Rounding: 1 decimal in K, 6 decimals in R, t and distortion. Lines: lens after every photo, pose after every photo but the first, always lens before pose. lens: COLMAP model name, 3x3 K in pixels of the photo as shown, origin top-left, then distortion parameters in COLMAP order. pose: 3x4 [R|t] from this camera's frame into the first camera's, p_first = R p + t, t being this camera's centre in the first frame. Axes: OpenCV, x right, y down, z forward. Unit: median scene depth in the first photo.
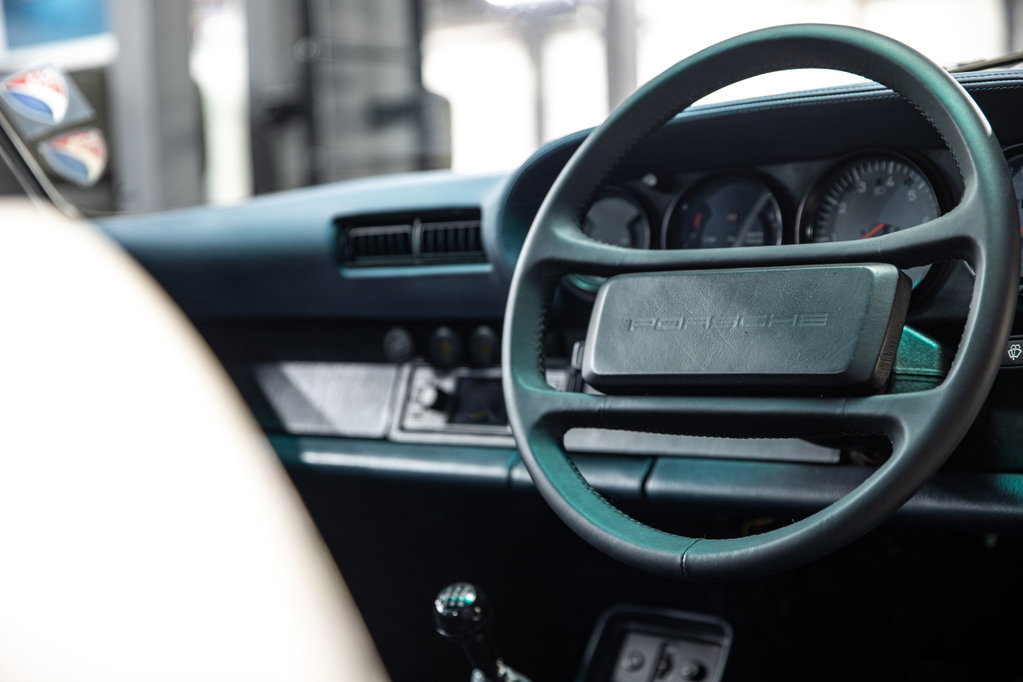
lens RADIAL K [[1898.6, 0, 511.5], [0, 1898.6, 341.0], [0, 0, 1]] dist [0.200331, -0.053633]
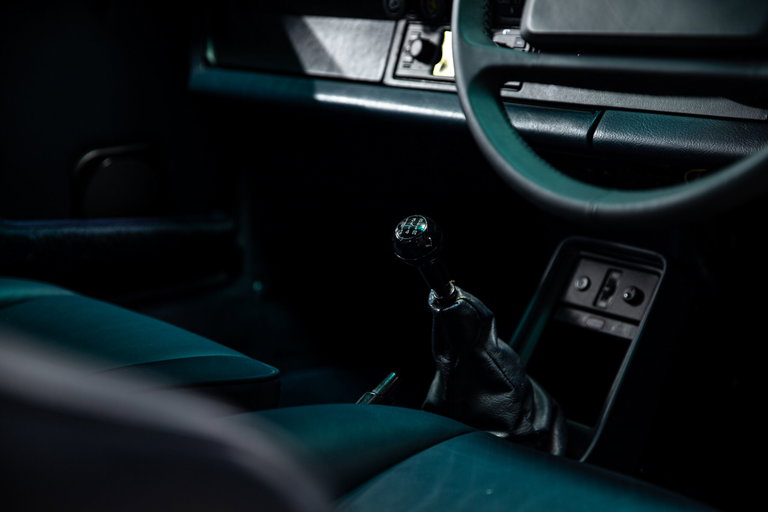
lens RADIAL K [[1425.4, 0, 384.0], [0, 1425.4, 256.0], [0, 0, 1]] dist [0.200331, -0.053633]
pose [[0.989608, 0.052586, -0.133831, 0.068637], [-0.028641, 0.984165, 0.174925, 0.002254], [0.140911, -0.169274, 0.975444, 0.153338]]
